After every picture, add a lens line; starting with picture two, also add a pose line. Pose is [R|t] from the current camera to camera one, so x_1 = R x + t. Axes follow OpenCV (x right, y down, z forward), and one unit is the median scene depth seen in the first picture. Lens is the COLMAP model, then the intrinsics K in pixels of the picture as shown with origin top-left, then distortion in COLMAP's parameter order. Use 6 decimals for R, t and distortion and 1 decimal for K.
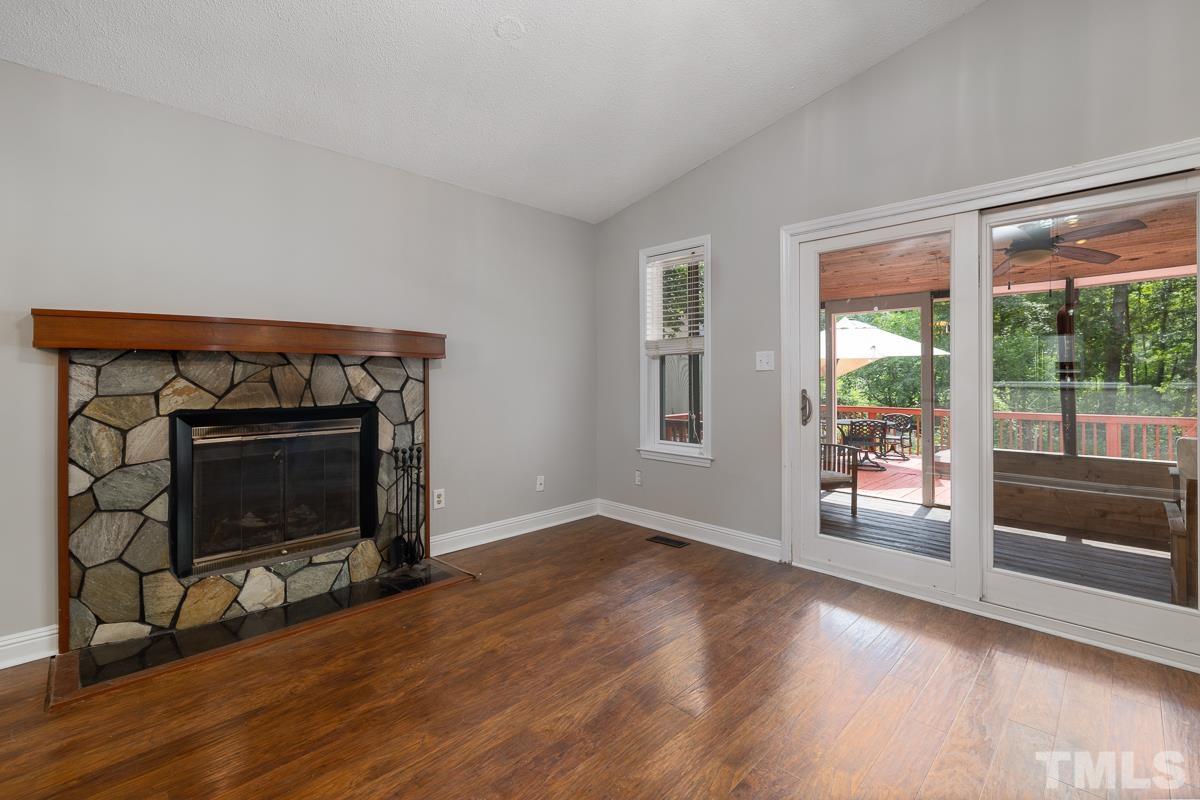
lens RADIAL K [[522.9, 0, 601.1], [0, 522.9, 382.3], [0, 0, 1]] dist [0.001977, 0.000188]
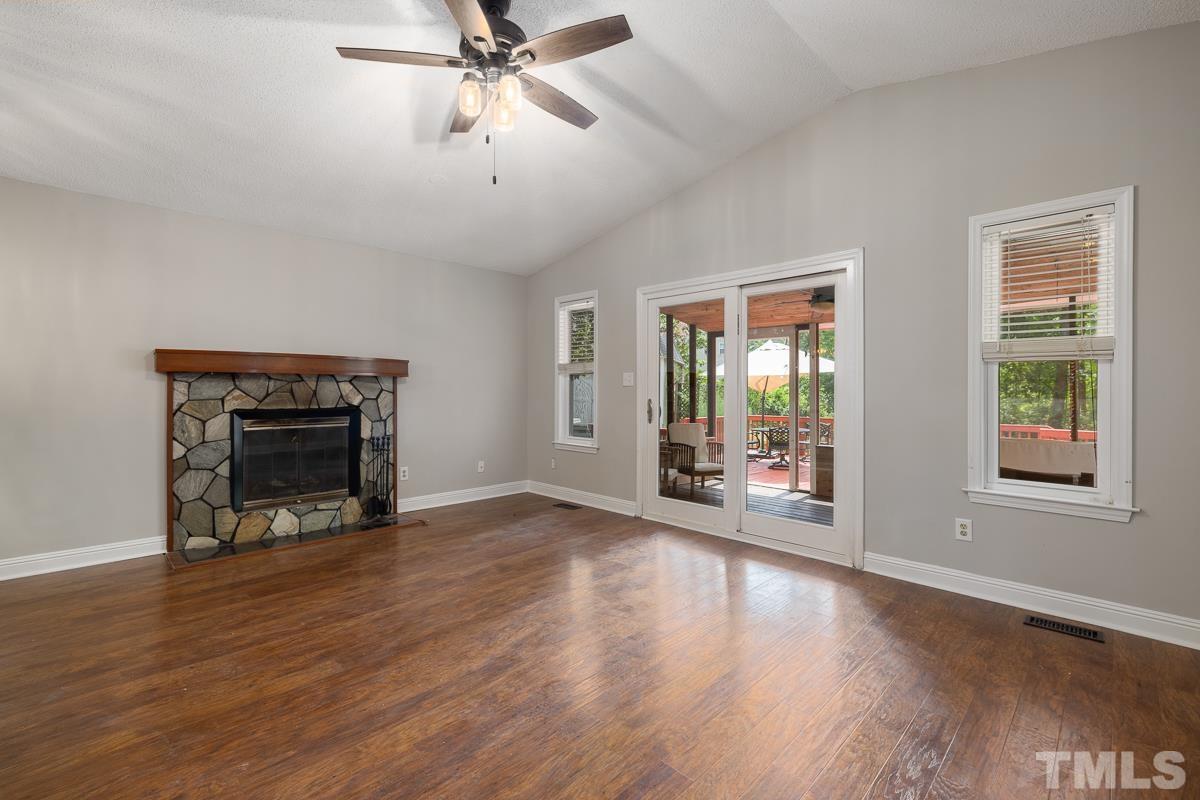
lens RADIAL K [[512.1, 0, 596.3], [0, 512.1, 395.9], [0, 0, 1]] dist [0.002956, 0.000373]
pose [[0.999989, 0.004604, 0.000026, 0.290852], [-0.004604, 0.999988, 0.001928, 0.003426], [-0.000017, -0.001928, 0.999998, -0.548890]]
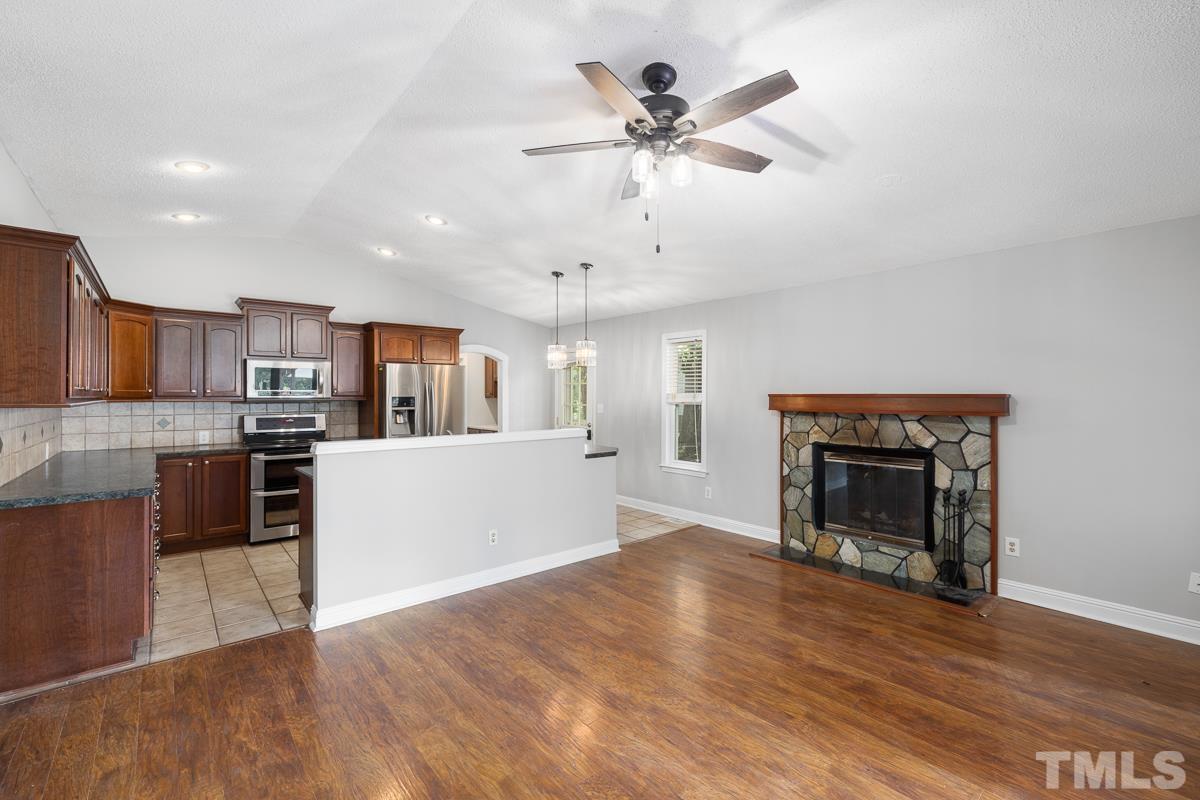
lens RADIAL K [[512.1, 0, 596.3], [0, 512.1, 395.9], [0, 0, 1]] dist [0.002956, 0.000373]
pose [[-0.068301, 0.004906, -0.997653, 1.044568], [-0.008620, 0.999948, 0.005507, -0.110228], [0.997628, 0.008975, -0.068255, 0.293022]]
